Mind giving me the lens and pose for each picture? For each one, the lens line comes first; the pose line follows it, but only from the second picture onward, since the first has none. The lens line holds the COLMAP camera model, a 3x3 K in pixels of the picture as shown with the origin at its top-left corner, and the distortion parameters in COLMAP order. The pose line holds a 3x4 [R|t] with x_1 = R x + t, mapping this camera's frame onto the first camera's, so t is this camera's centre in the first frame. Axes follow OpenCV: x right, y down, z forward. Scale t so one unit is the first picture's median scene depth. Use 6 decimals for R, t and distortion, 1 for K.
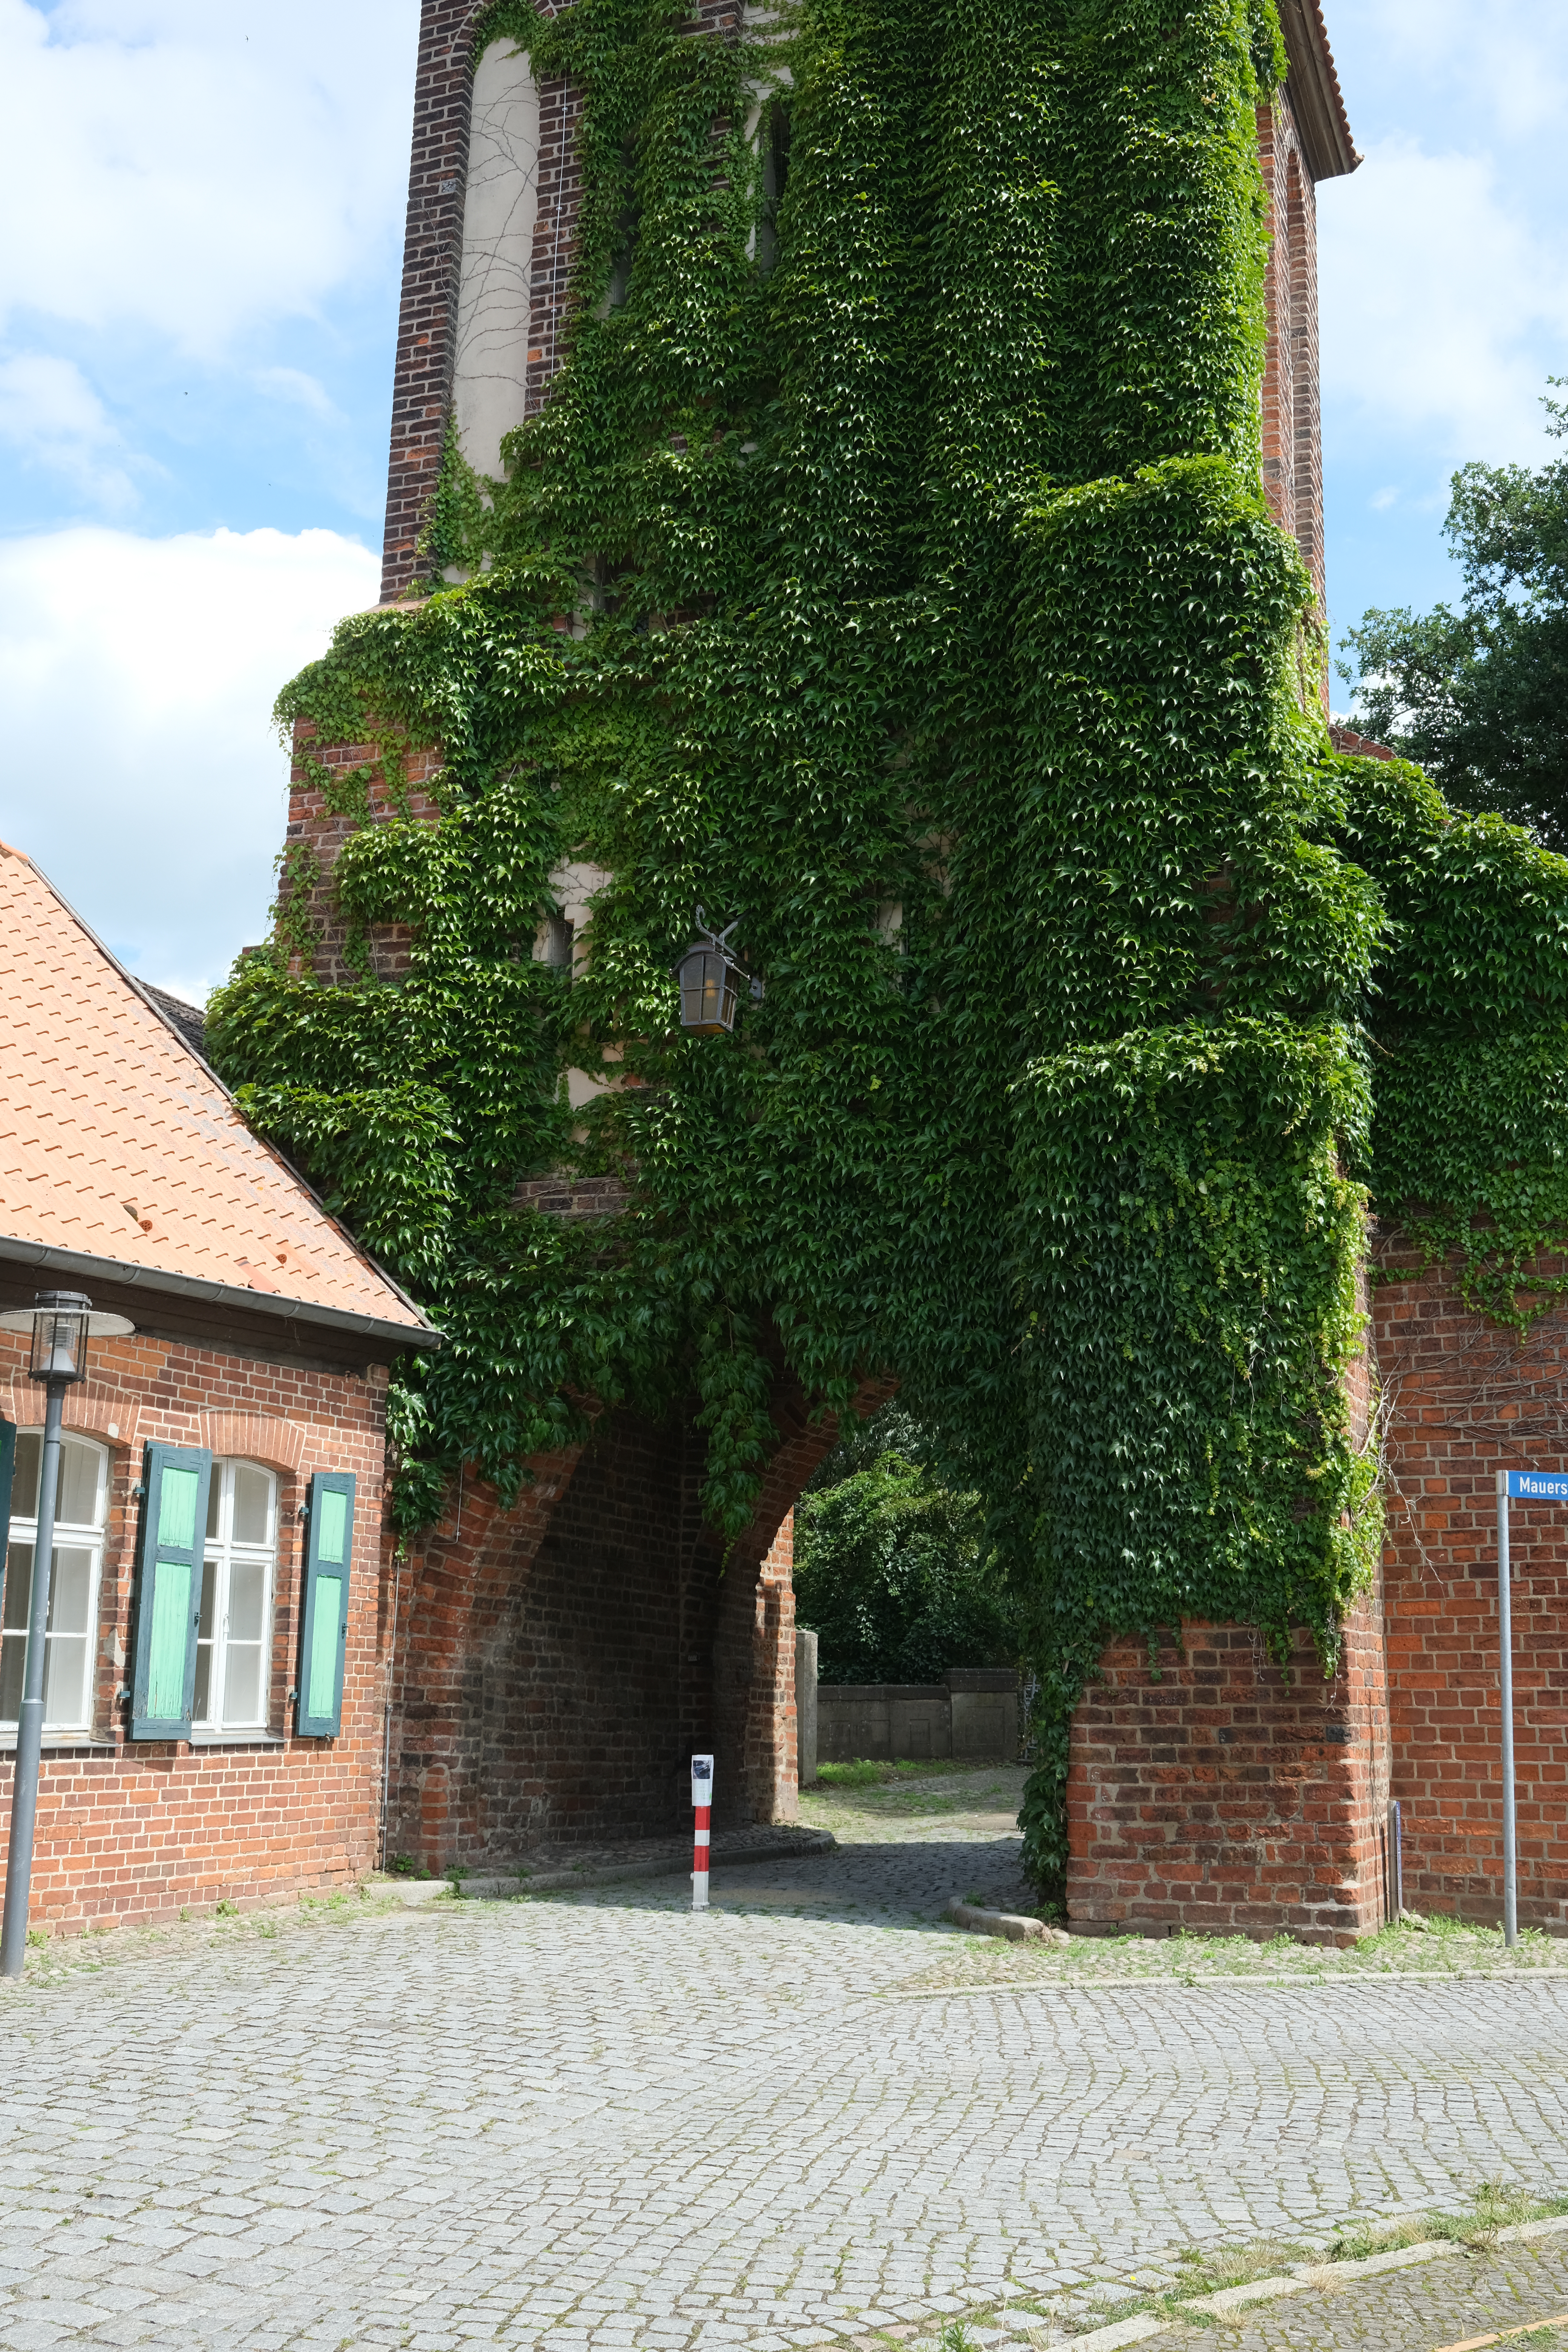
lens RADIAL K [[2408.3, 0, 784.0], [0, 2408.3, 1176.0], [0, 0, 1]] dist [-0.056445, 0.157597]
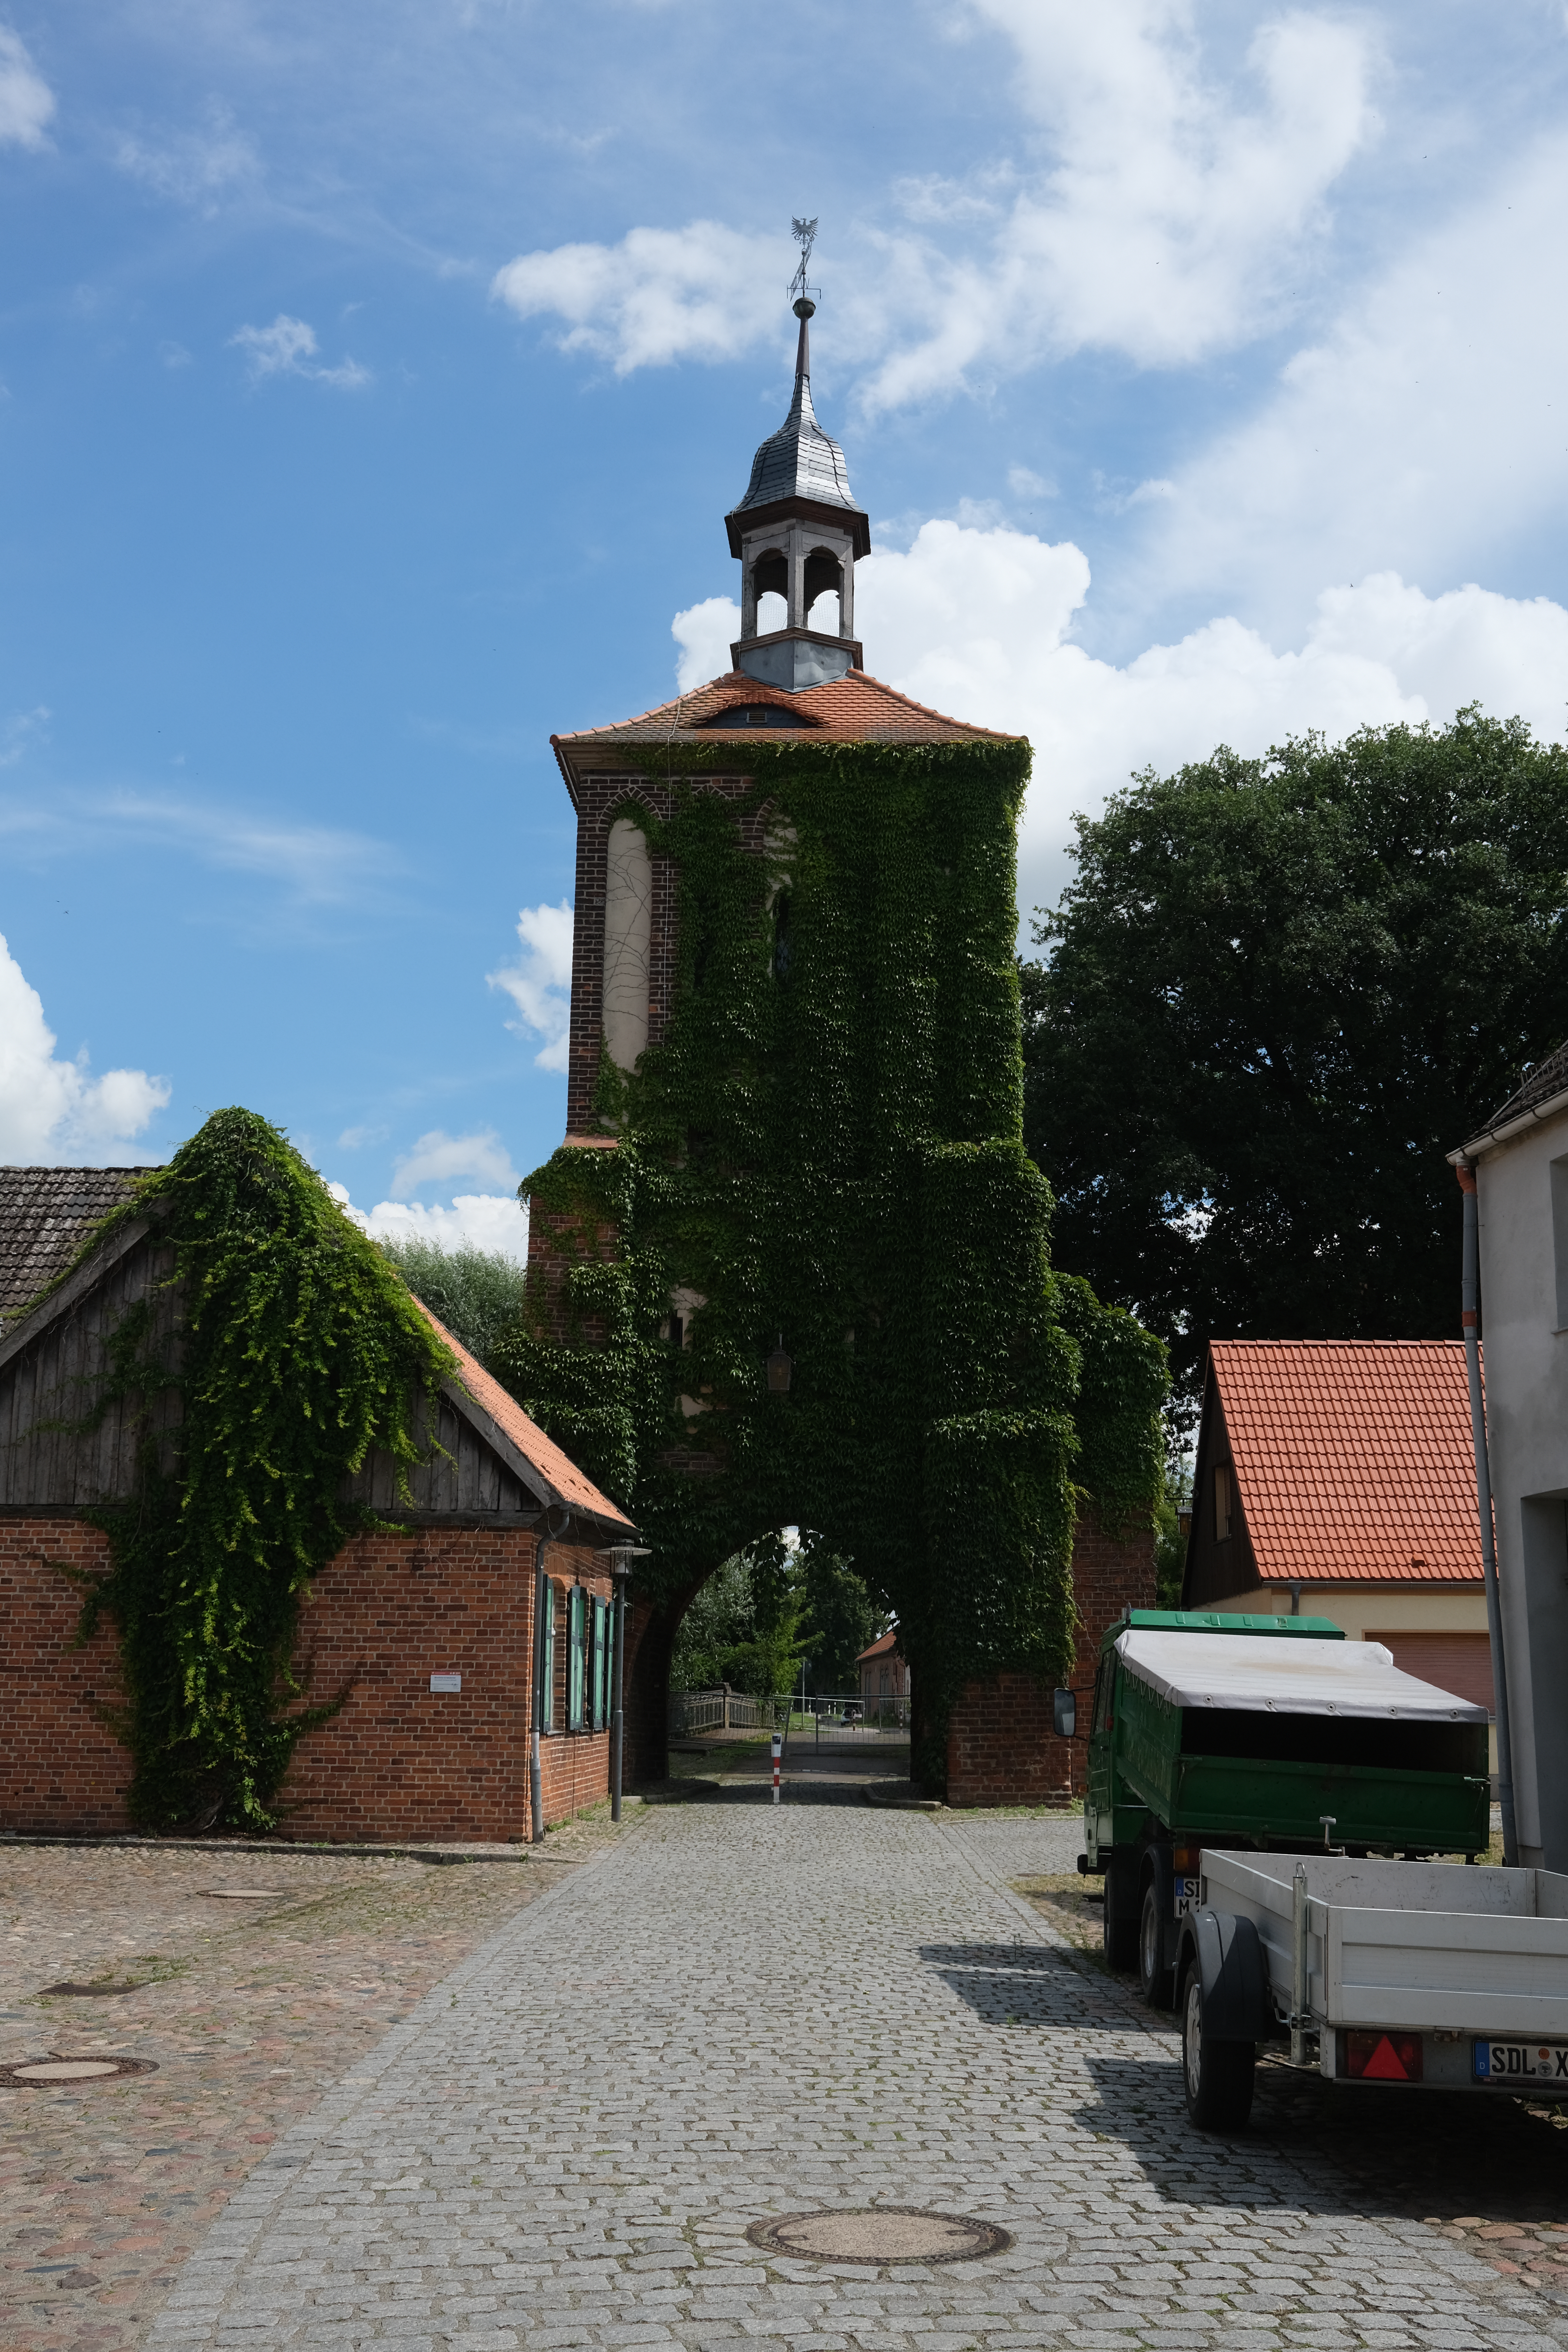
lens RADIAL K [[2408.3, 0, 784.0], [0, 2408.3, 1176.0], [0, 0, 1]] dist [-0.056445, 0.157597]
pose [[0.941794, 0.066628, 0.329523, -0.705132], [-0.065894, 0.997737, -0.013408, -0.212169], [-0.329671, -0.009086, 0.944052, -0.954380]]
